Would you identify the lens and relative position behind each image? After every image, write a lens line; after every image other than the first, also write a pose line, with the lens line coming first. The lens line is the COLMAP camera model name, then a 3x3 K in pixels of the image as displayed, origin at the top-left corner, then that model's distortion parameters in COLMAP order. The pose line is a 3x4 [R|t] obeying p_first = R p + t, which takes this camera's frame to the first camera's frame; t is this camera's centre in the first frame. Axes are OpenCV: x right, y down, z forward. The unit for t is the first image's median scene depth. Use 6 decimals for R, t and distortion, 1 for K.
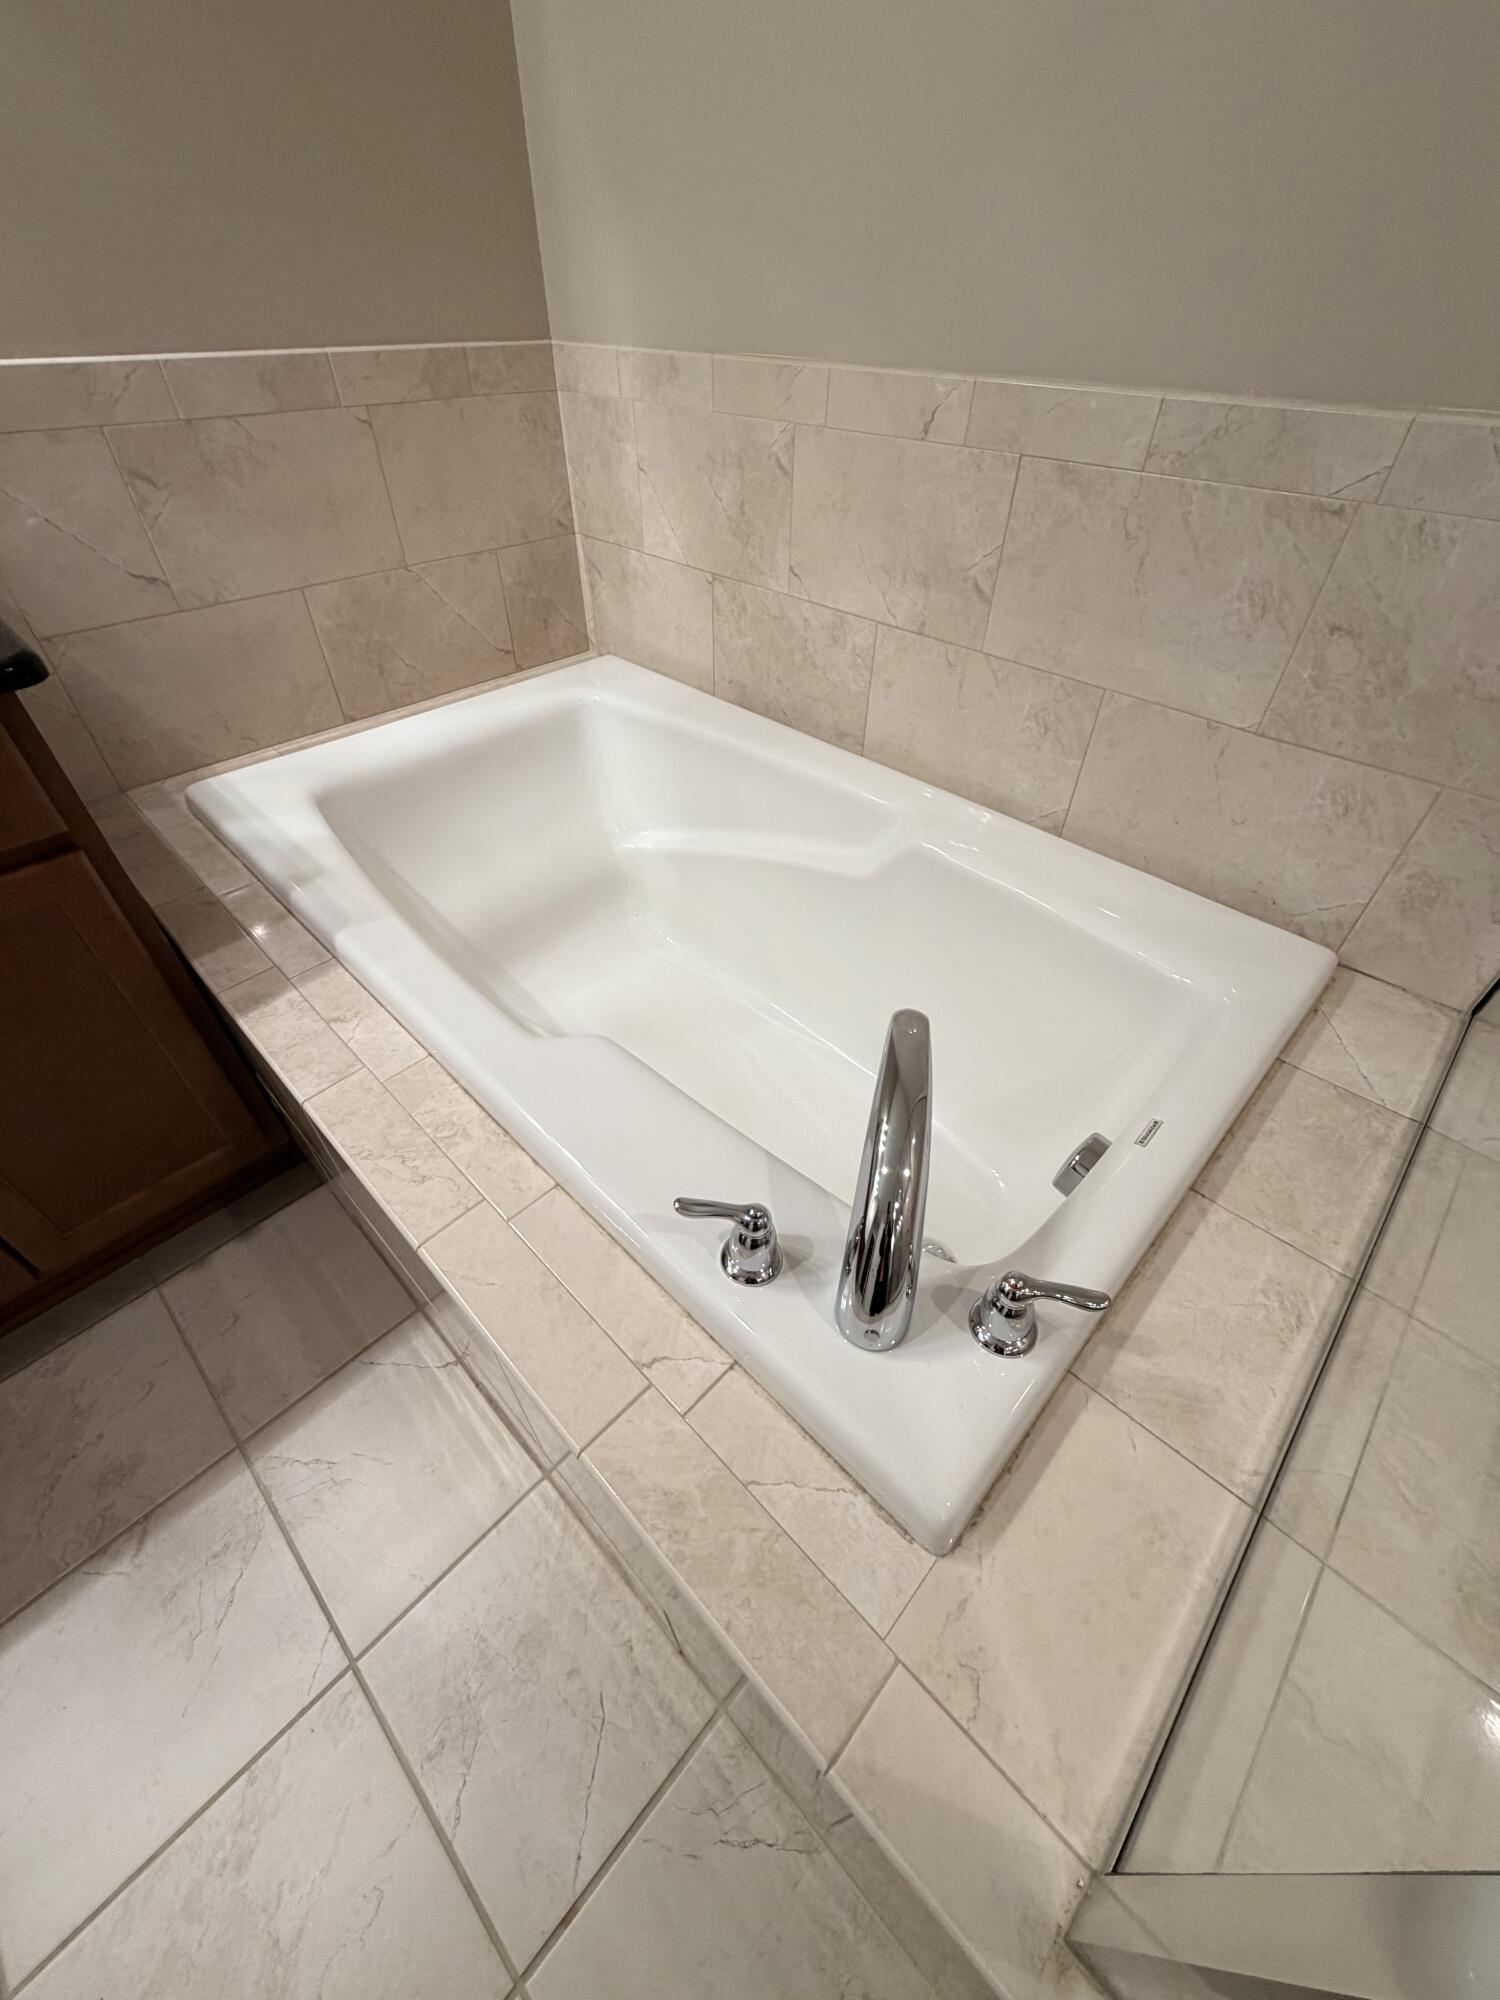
lens RADIAL K [[795.9, 0, 756.4], [0, 795.9, 999.0], [0, 0, 1]] dist [-0.001068, 0.000767]
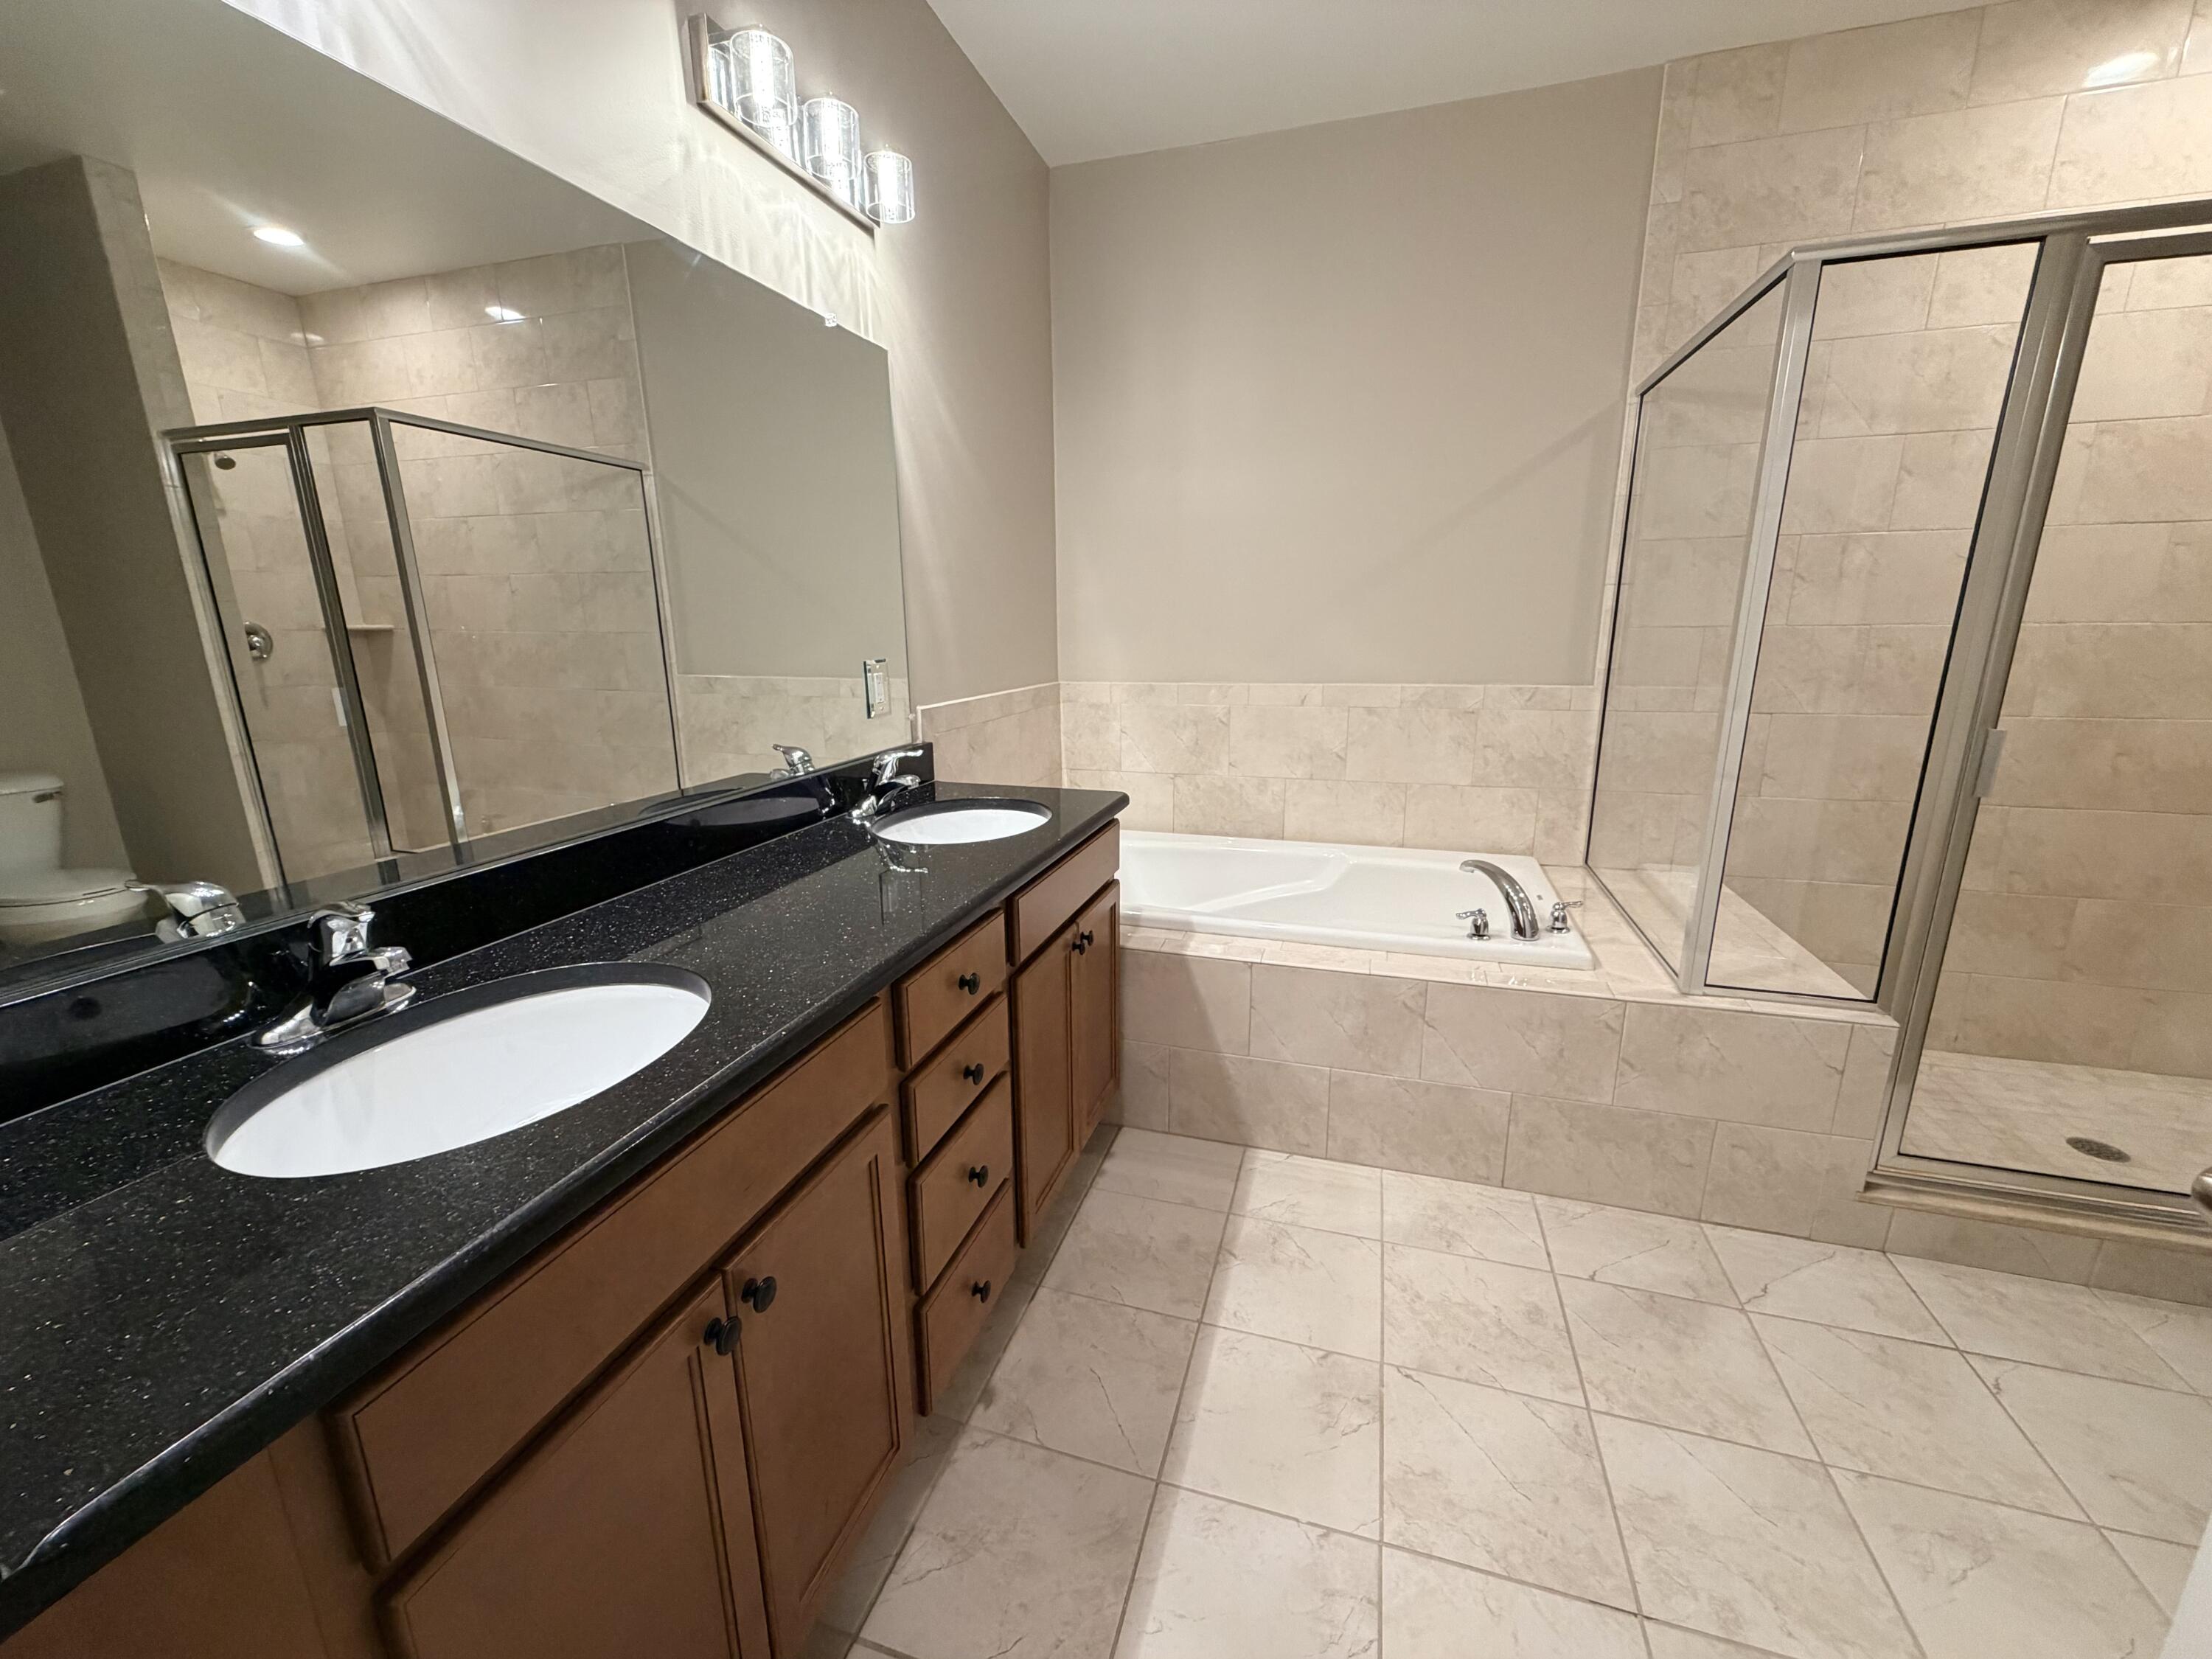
lens RADIAL K [[880.3, 0, 1102.2], [0, 880.3, 834.3], [0, 0, 1]] dist [-0.001068, 0.000767]
pose [[0.894902, -0.126365, 0.427998, -1.358910], [0.315234, 0.857856, -0.405845, 0.469387], [-0.315876, 0.498111, 0.807532, -0.691572]]
